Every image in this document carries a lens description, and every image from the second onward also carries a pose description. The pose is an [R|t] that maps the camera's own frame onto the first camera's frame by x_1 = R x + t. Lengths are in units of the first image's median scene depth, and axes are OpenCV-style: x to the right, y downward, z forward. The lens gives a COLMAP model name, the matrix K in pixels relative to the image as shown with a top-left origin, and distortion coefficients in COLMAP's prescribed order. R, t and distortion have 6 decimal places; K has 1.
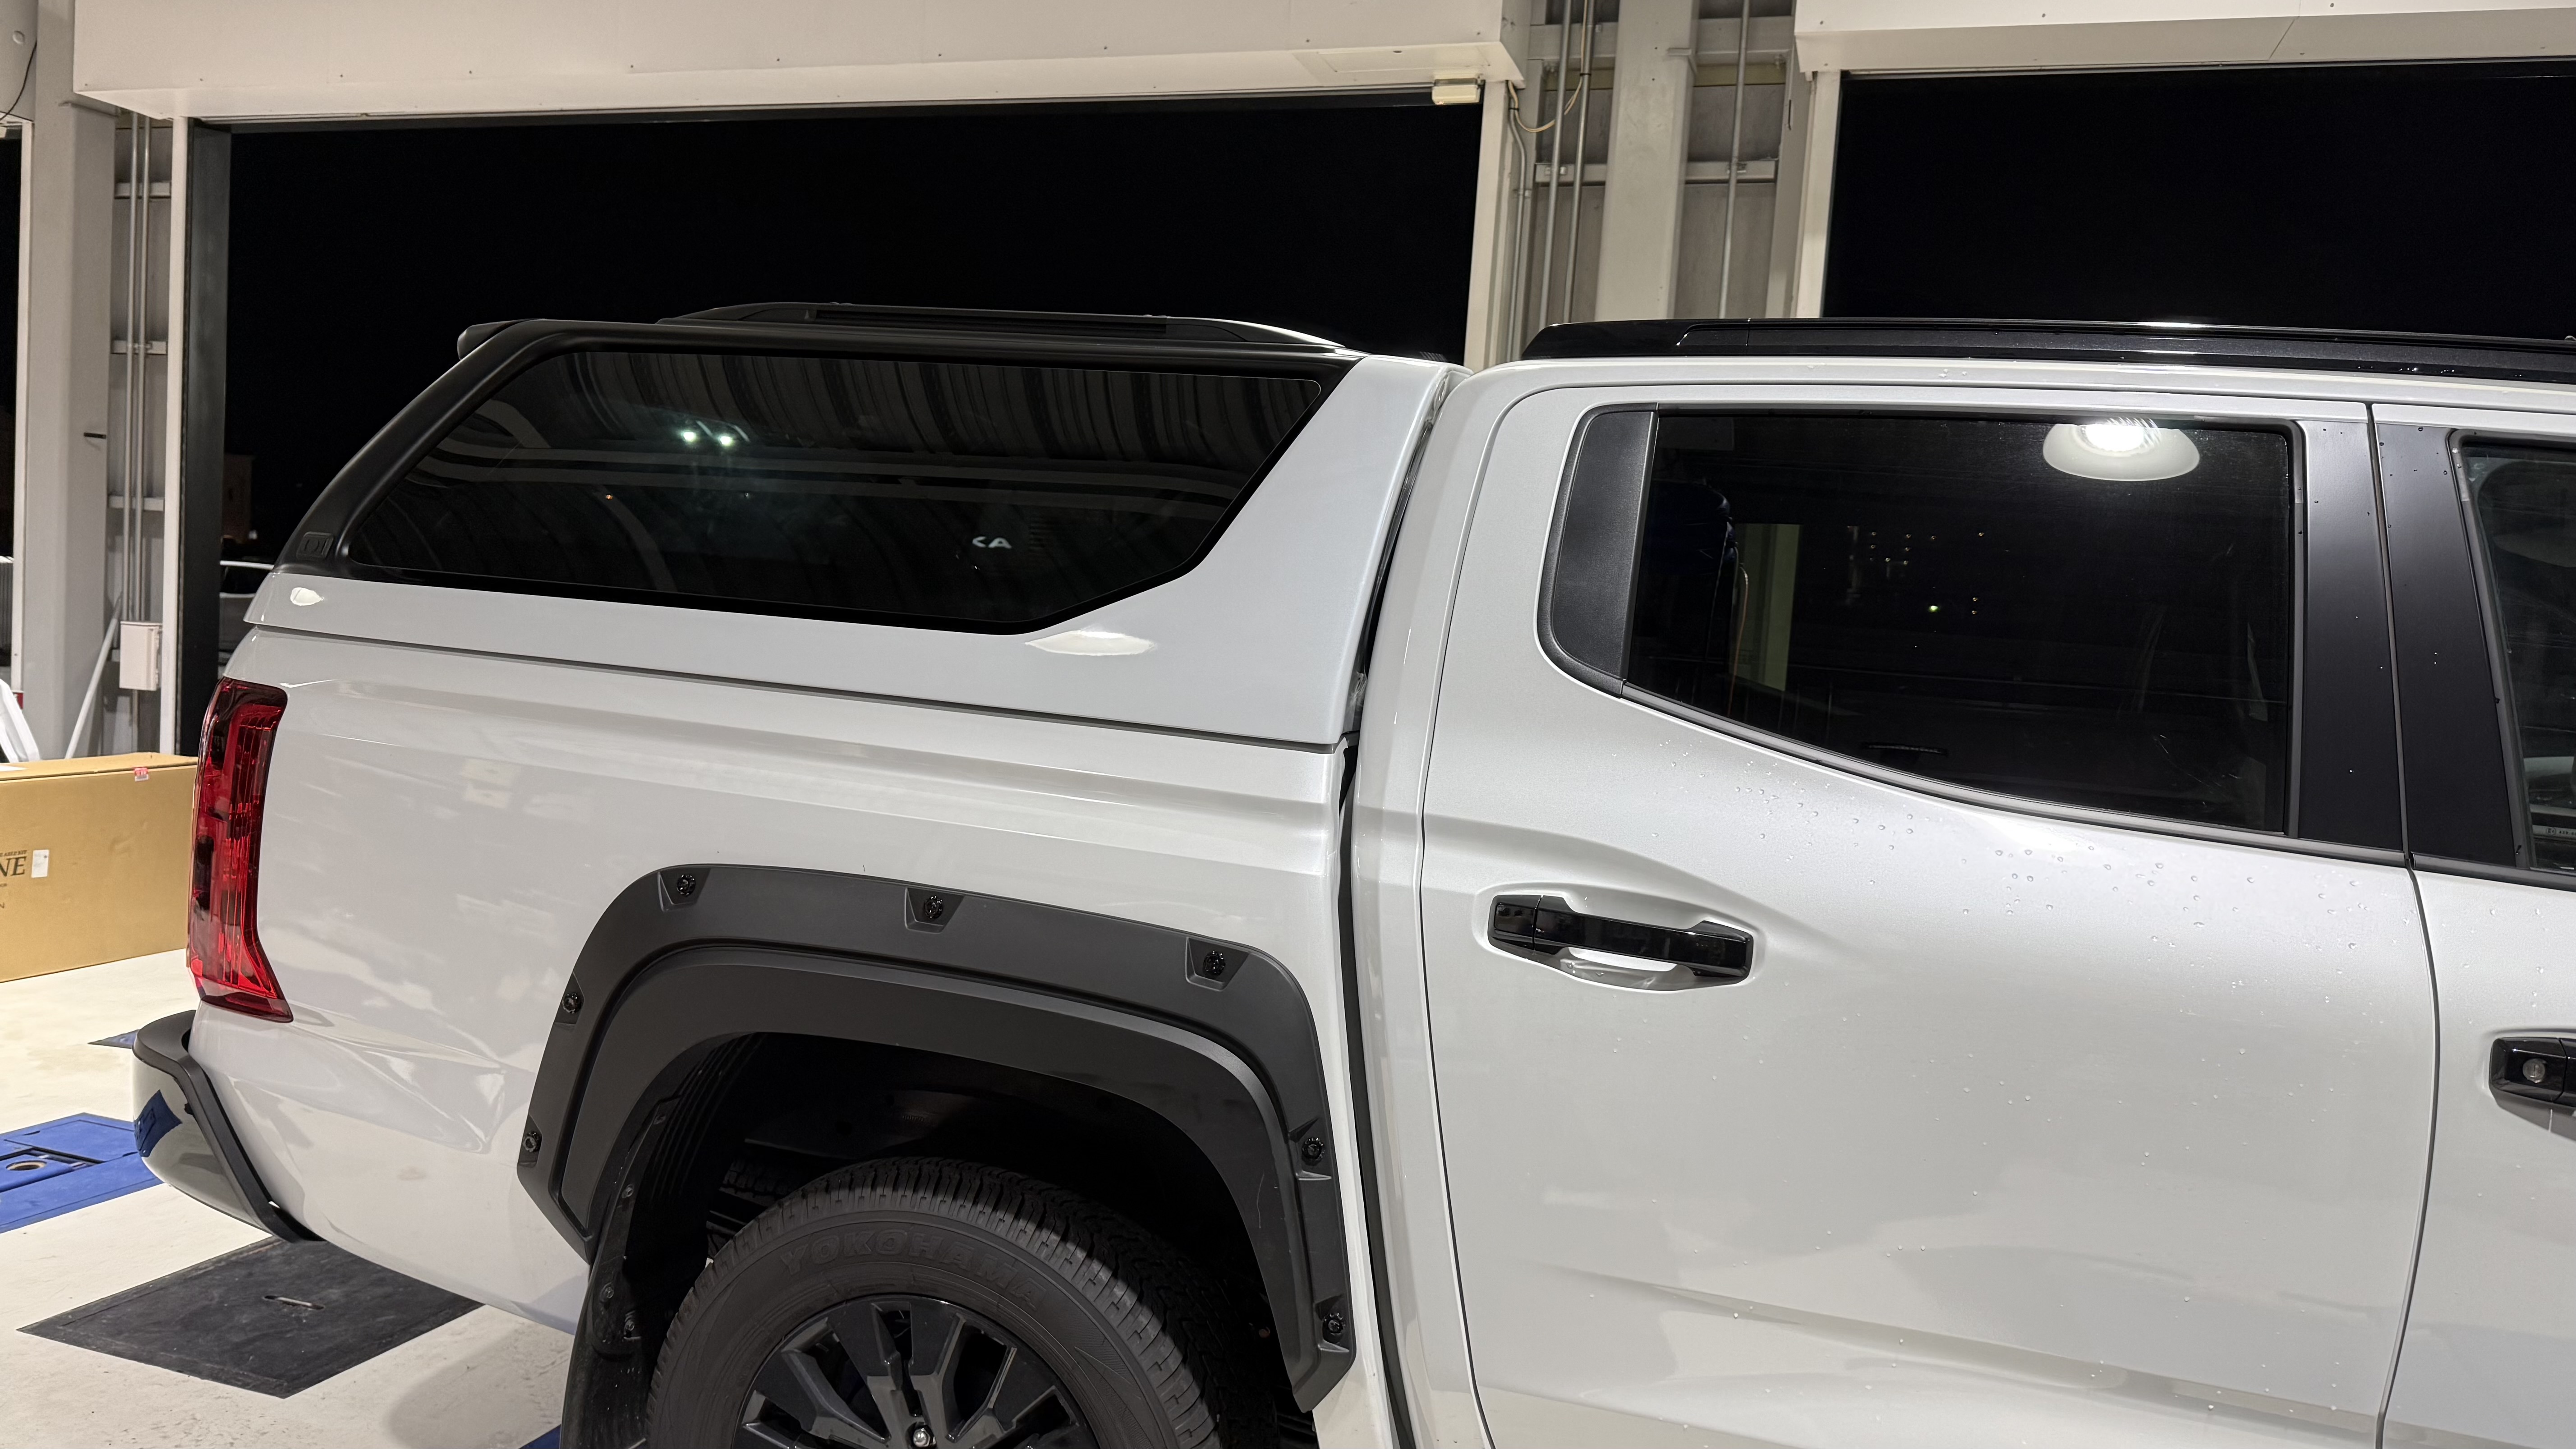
lens RADIAL K [[1813.2, 0, 1288.0], [0, 1813.2, 724.5], [0, 0, 1]] dist [0.051021, 0.000499]
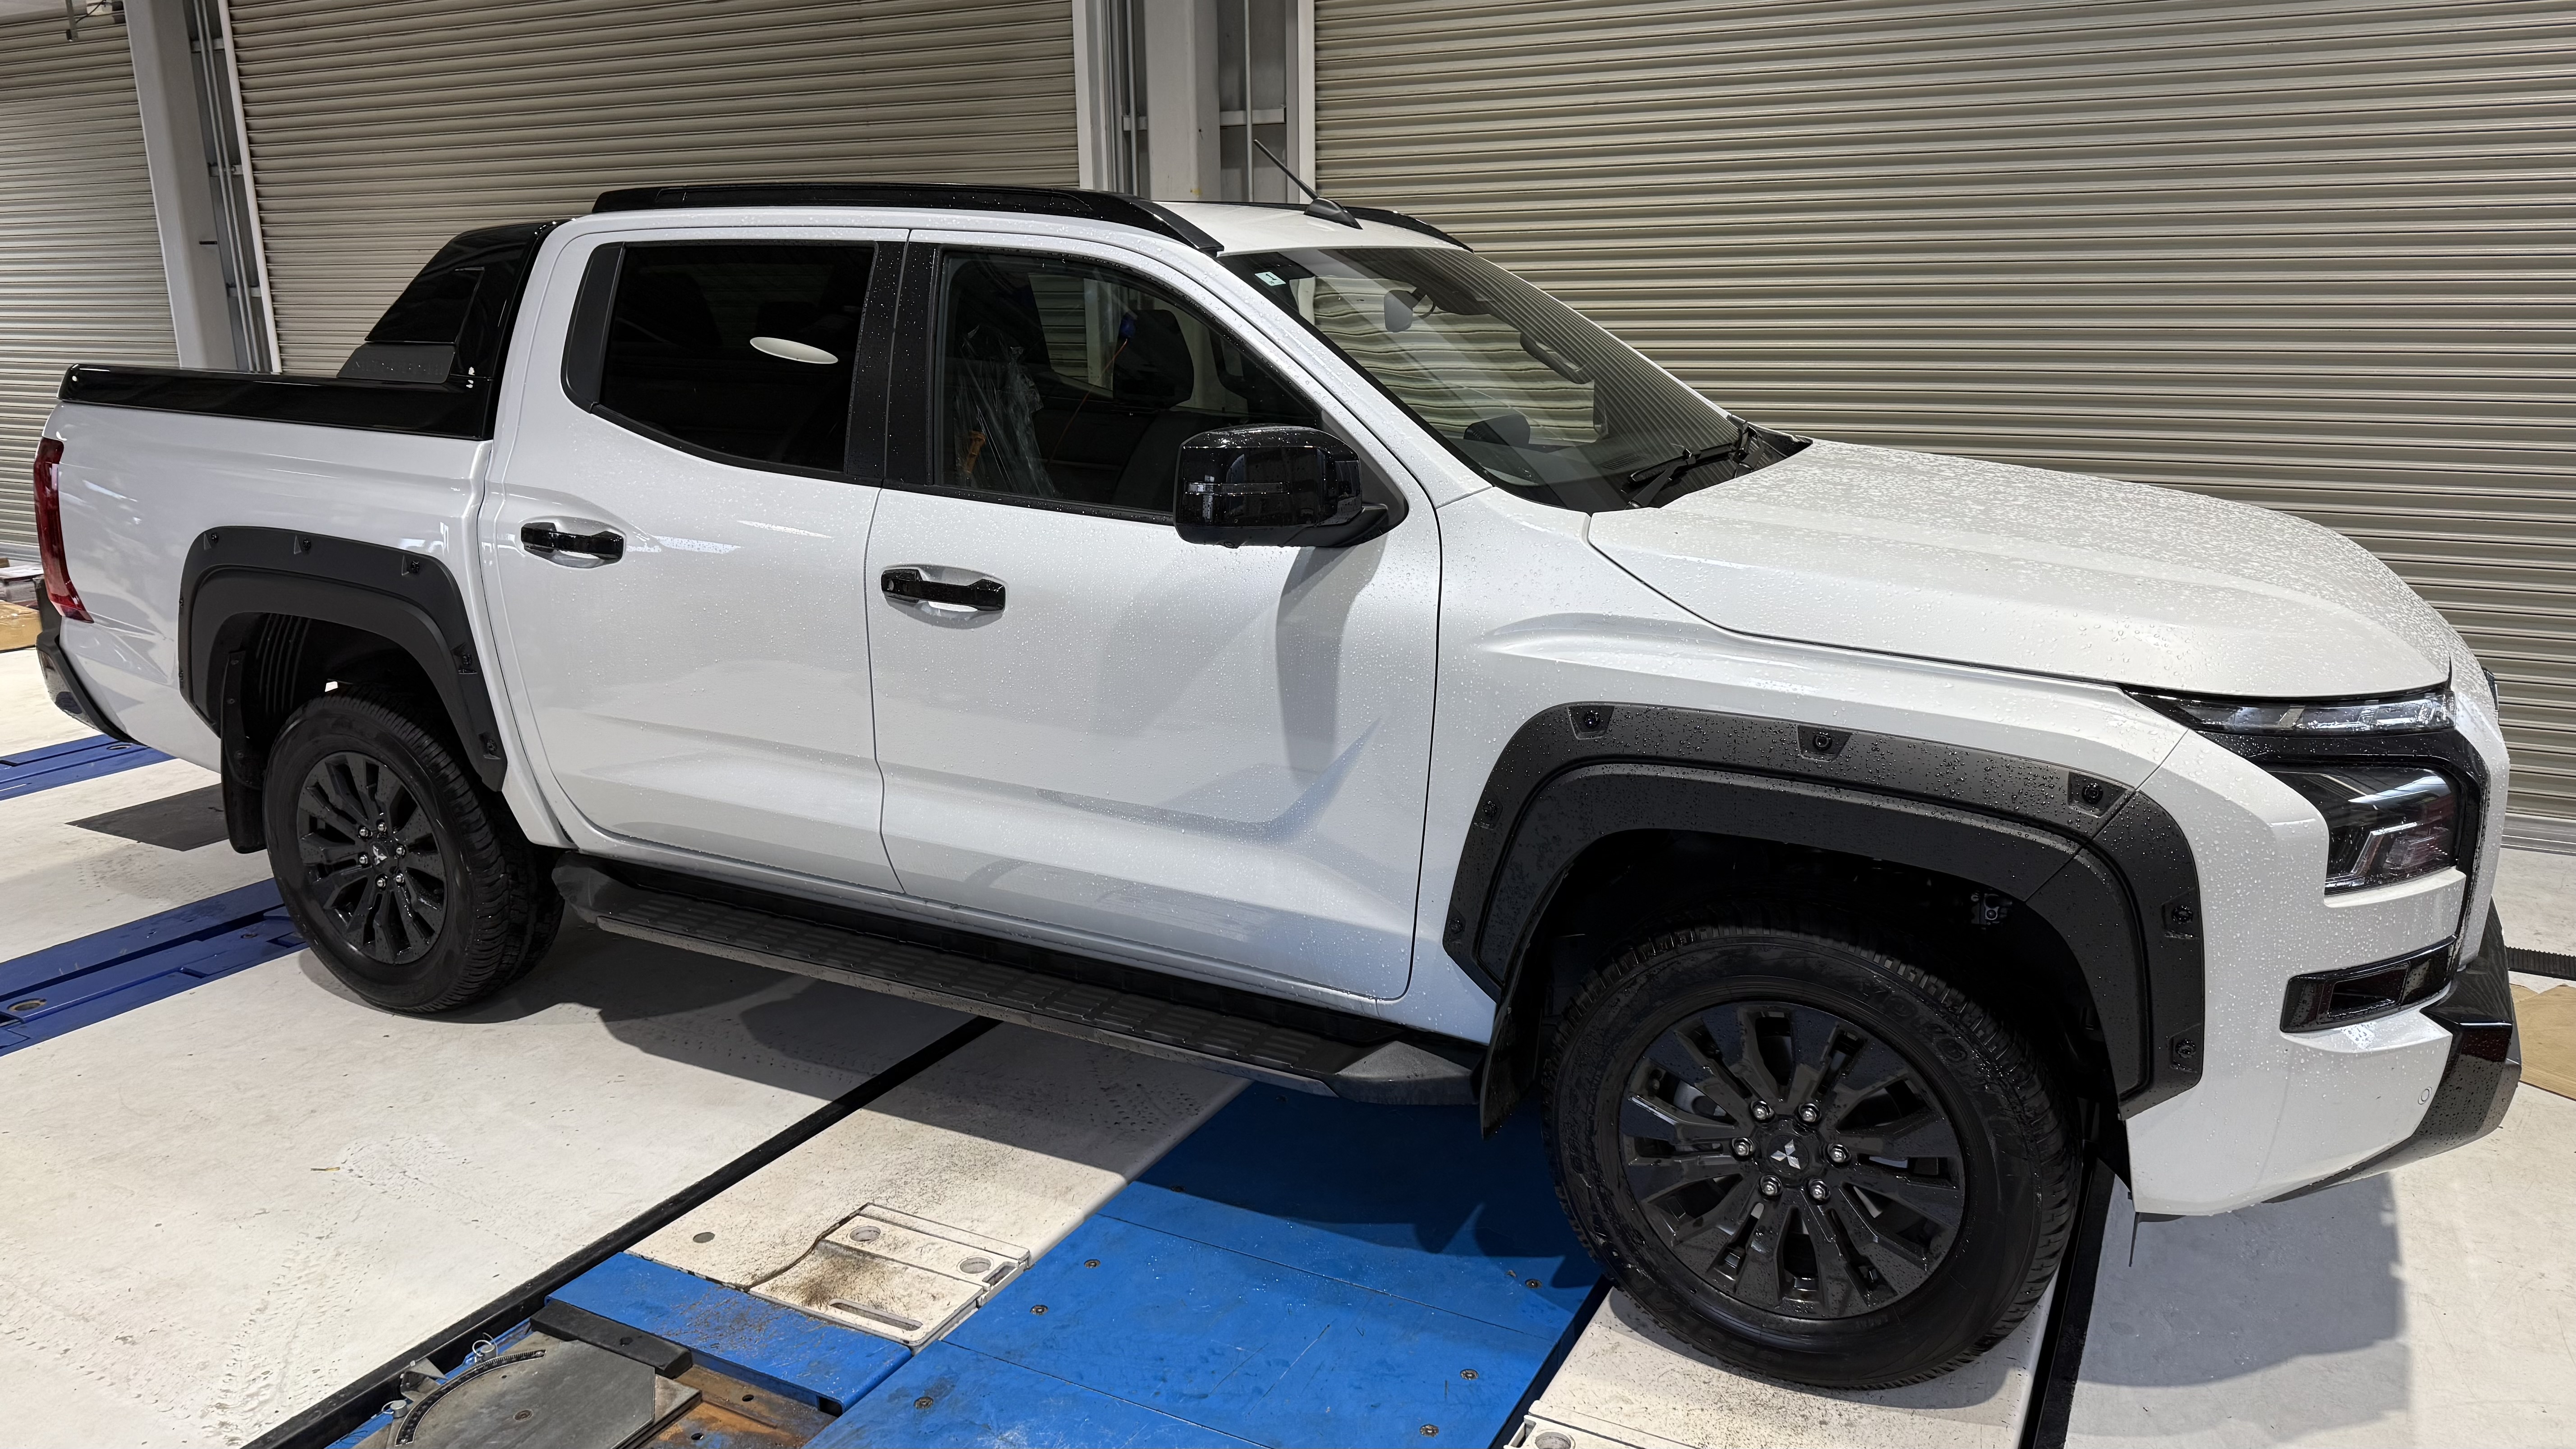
lens RADIAL K [[1813.2, 0, 1288.0], [0, 1813.2, 724.5], [0, 0, 1]] dist [0.051021, 0.000499]
pose [[0.978498, -0.025183, -0.204715, 1.202988], [0.061913, 0.982610, 0.175058, 0.013390], [0.196746, -0.183968, 0.963040, -0.687893]]
